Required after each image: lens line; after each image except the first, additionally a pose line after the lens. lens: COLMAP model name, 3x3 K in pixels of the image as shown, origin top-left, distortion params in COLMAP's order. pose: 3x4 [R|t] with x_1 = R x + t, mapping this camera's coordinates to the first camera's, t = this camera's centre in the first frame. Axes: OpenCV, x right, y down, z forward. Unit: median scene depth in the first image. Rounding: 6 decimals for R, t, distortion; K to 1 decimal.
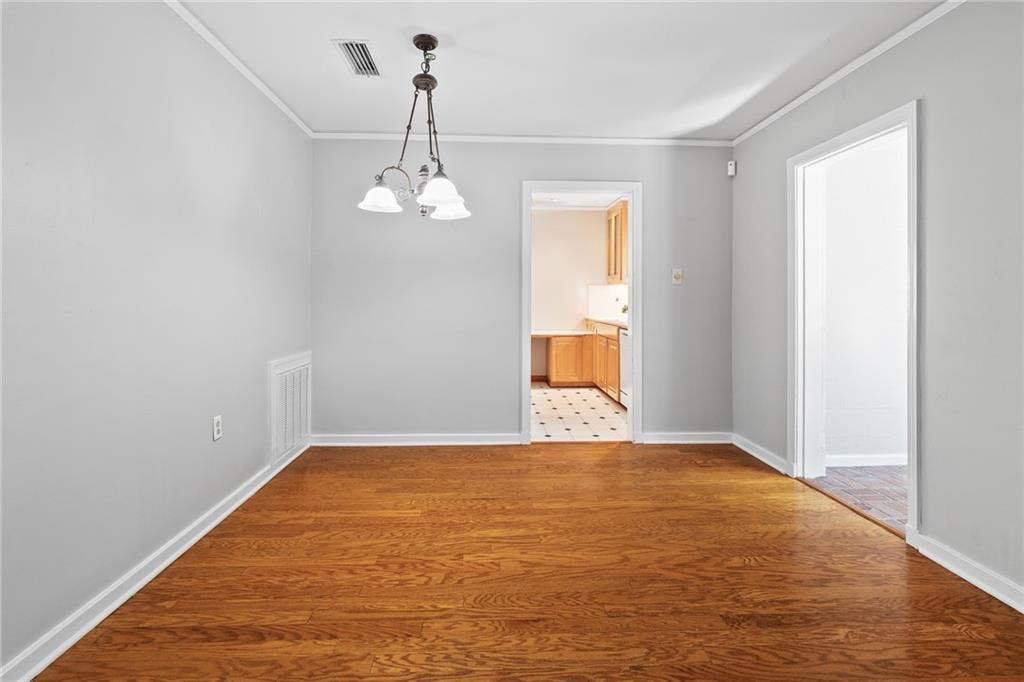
lens RADIAL K [[477.8, 0, 507.3], [0, 477.8, 300.7], [0, 0, 1]] dist [-0.001992, -0.000184]
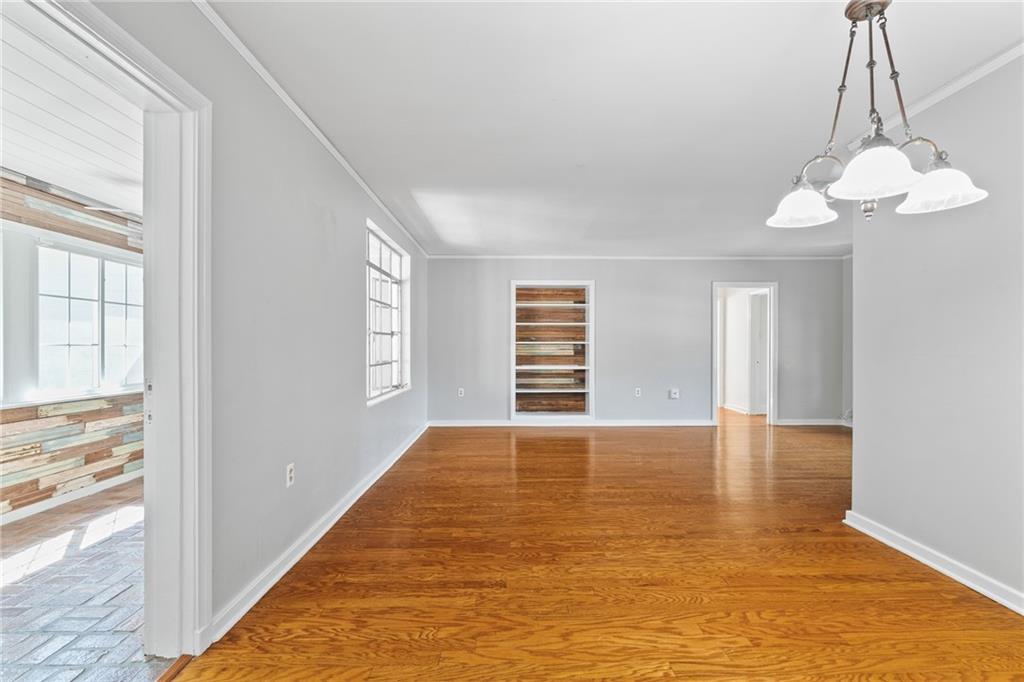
lens RADIAL K [[477.8, 0, 512.4], [0, 477.8, 344.0], [0, 0, 1]] dist [-0.001992, -0.000184]
pose [[-0.999652, -0.005179, 0.025864, 0.344862], [-0.005246, 0.999983, -0.002490, -0.006762], [-0.025851, -0.002625, -0.999662, 2.005961]]
